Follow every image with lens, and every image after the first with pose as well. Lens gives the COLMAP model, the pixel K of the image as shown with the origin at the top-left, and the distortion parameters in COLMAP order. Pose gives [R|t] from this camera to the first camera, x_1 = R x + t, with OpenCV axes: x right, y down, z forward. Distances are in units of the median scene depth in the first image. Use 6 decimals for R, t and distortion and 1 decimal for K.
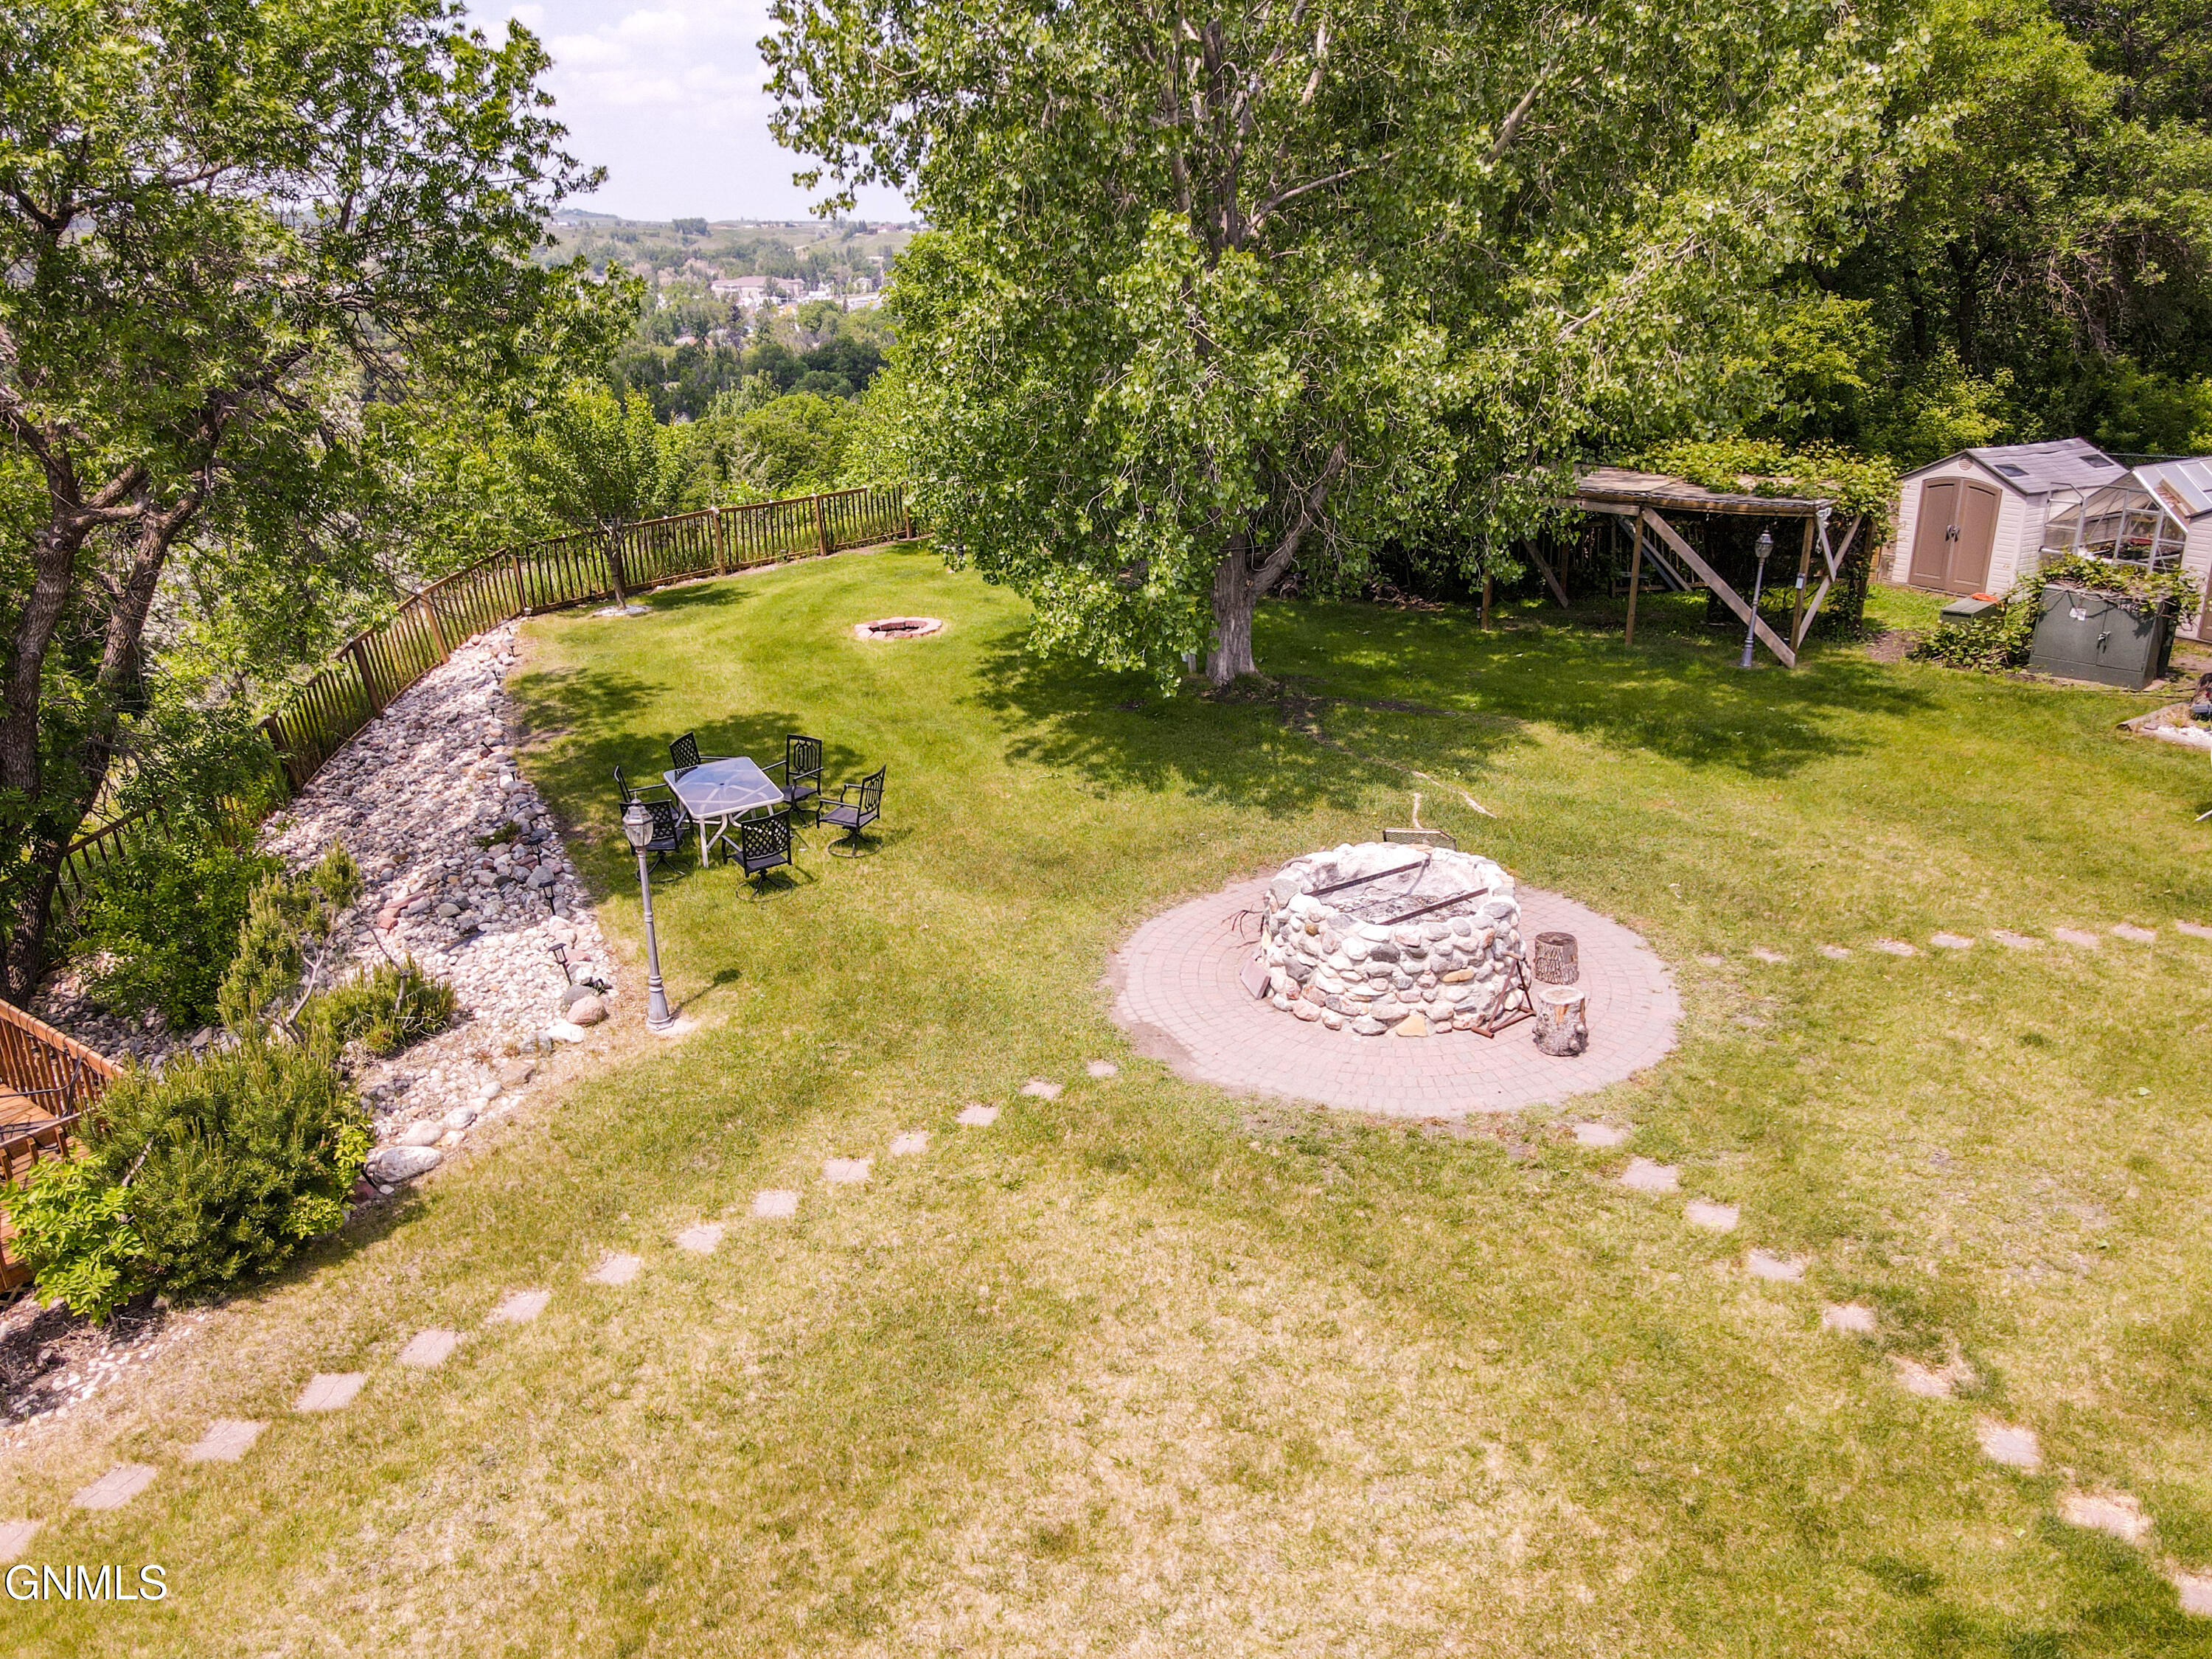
lens RADIAL K [[1608.4, 0, 1102.5], [0, 1608.4, 824.3], [0, 0, 1]] dist [-0.001019, 0.038214]
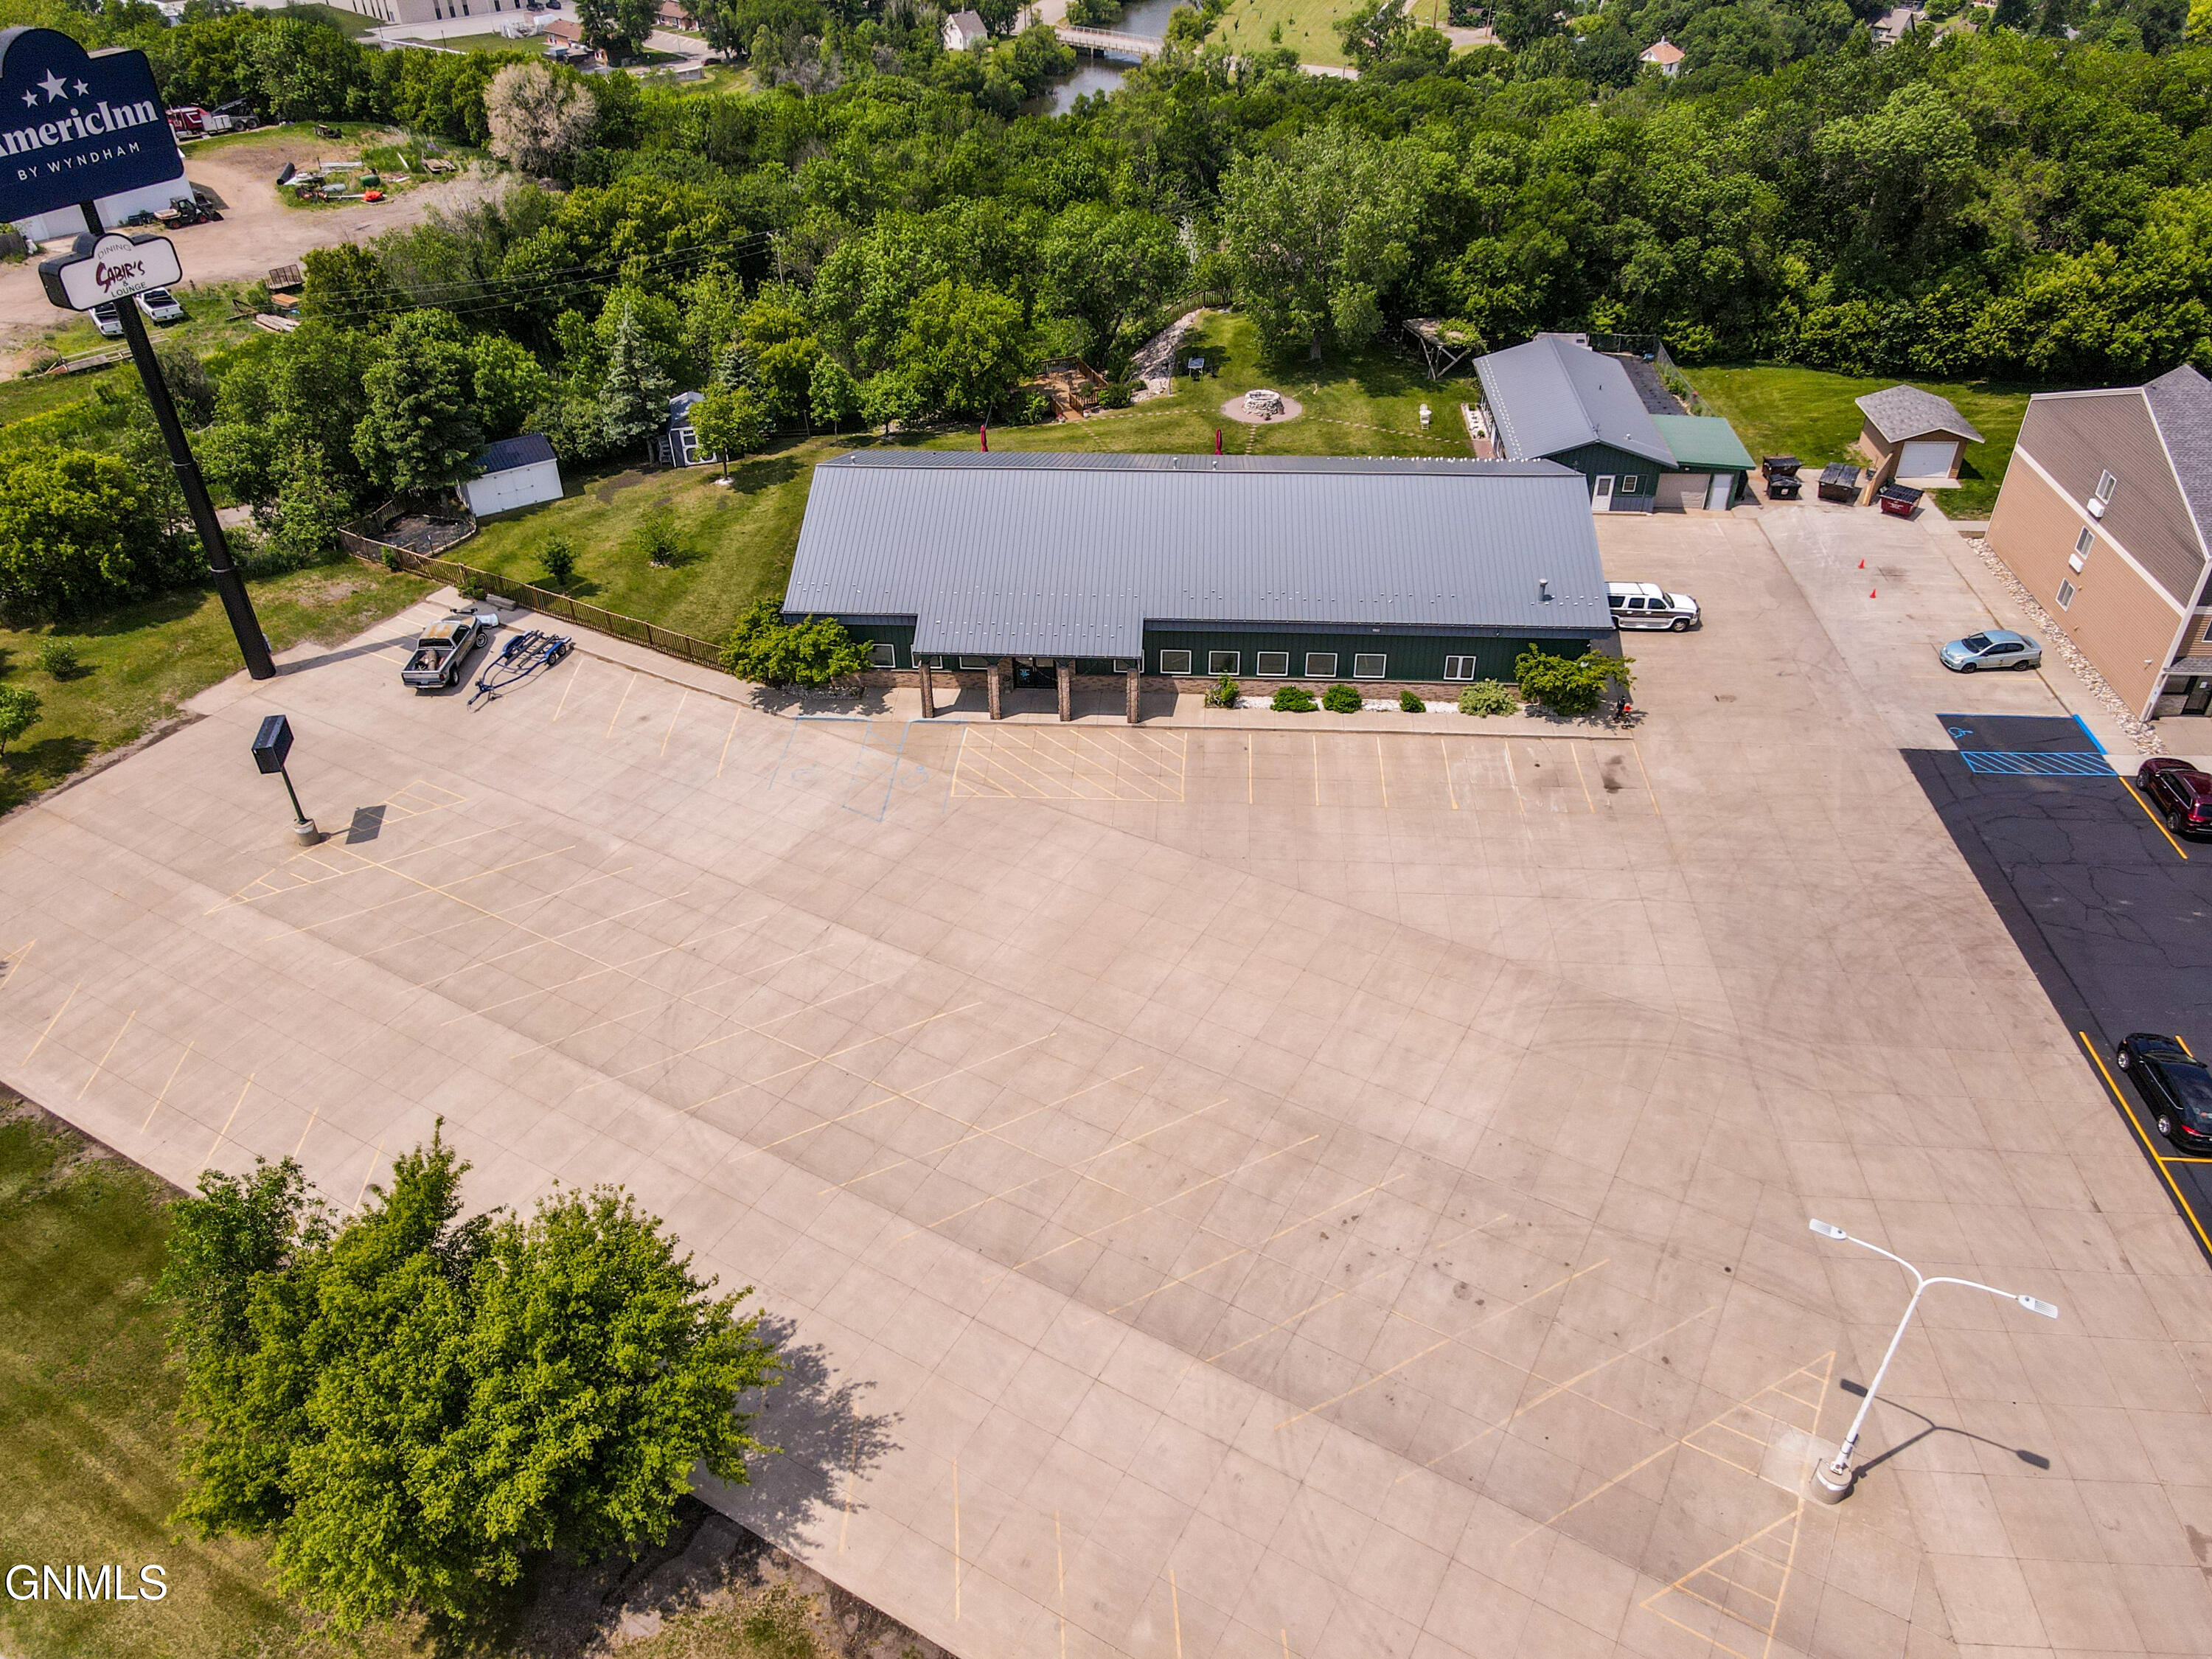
lens RADIAL K [[1608.4, 0, 1102.5], [0, 1608.4, 824.3], [0, 0, 1]] dist [-0.001019, 0.038214]
pose [[0.843680, 0.314658, -0.434964, 3.314626], [-0.181808, 0.929812, 0.319993, -0.349338], [0.505123, -0.190892, 0.841671, -5.776109]]
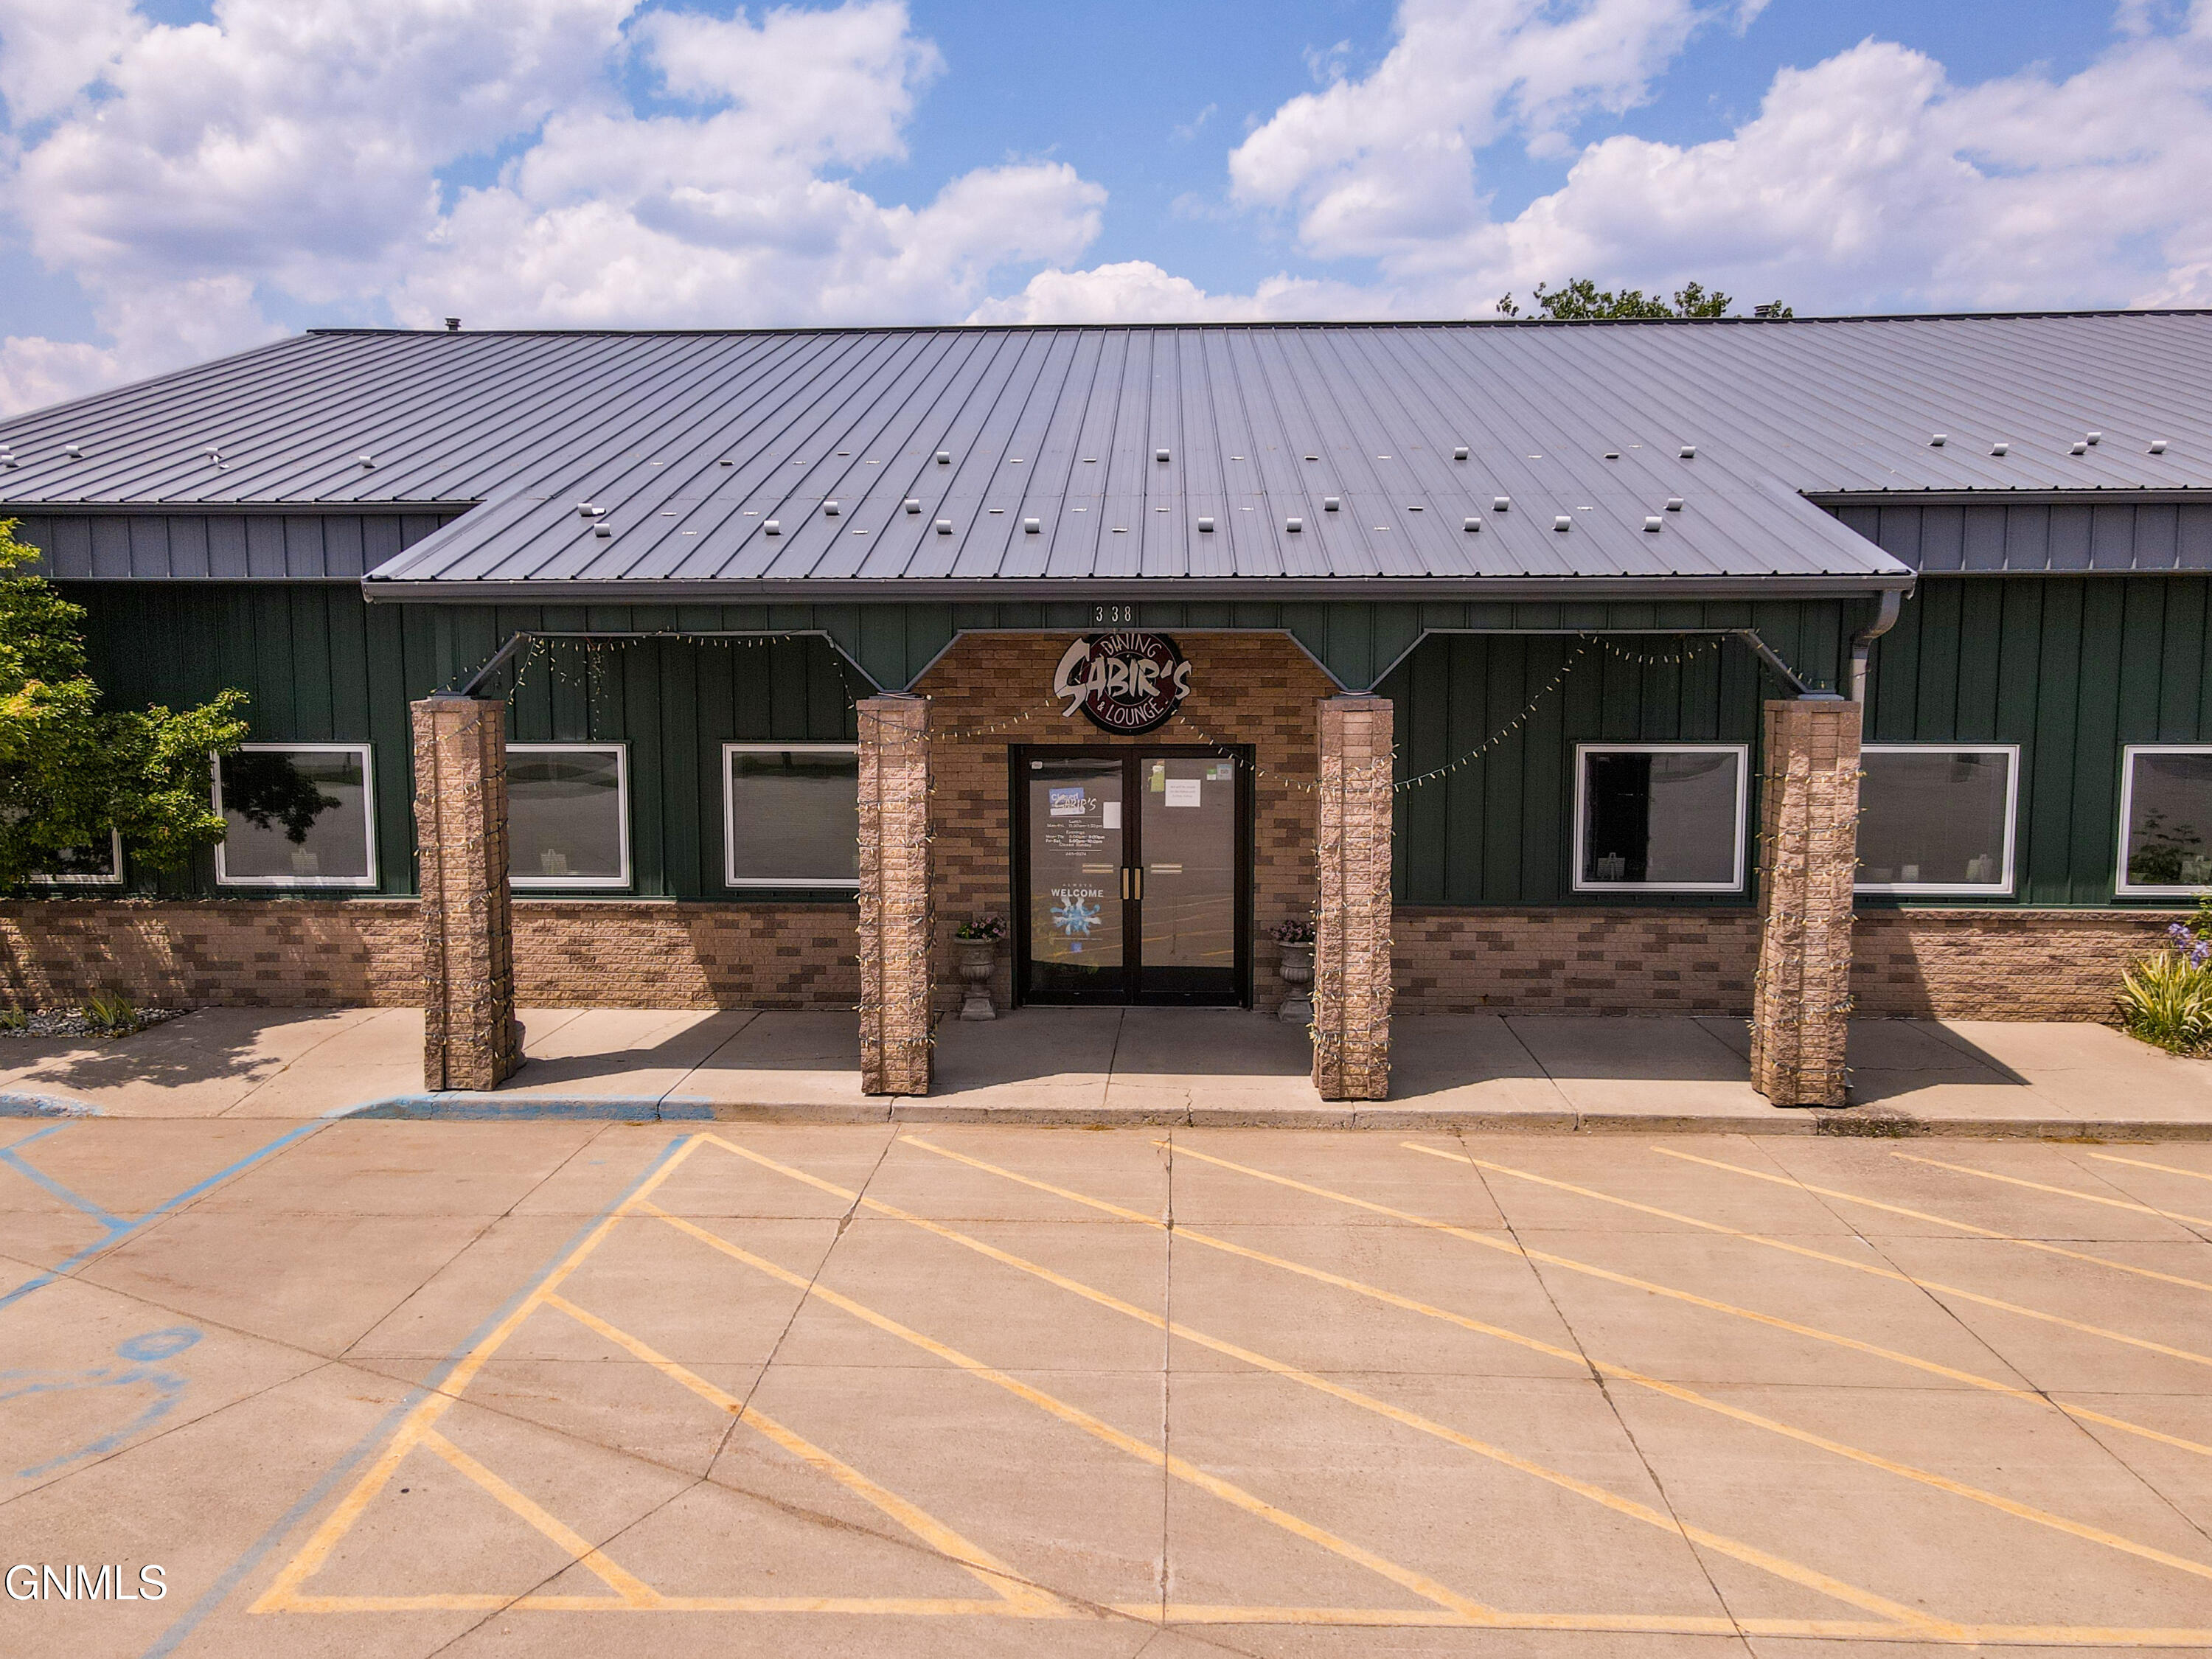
lens RADIAL K [[1647.8, 0, 1106.0], [0, 1647.8, 829.5], [0, 0, 1]] dist [0.011317, 0.006782]
pose [[0.854808, 0.066229, -0.514702, 1.197716], [-0.186752, 0.964632, -0.186032, 1.040559], [0.484177, 0.255144, 0.836943, -2.247978]]
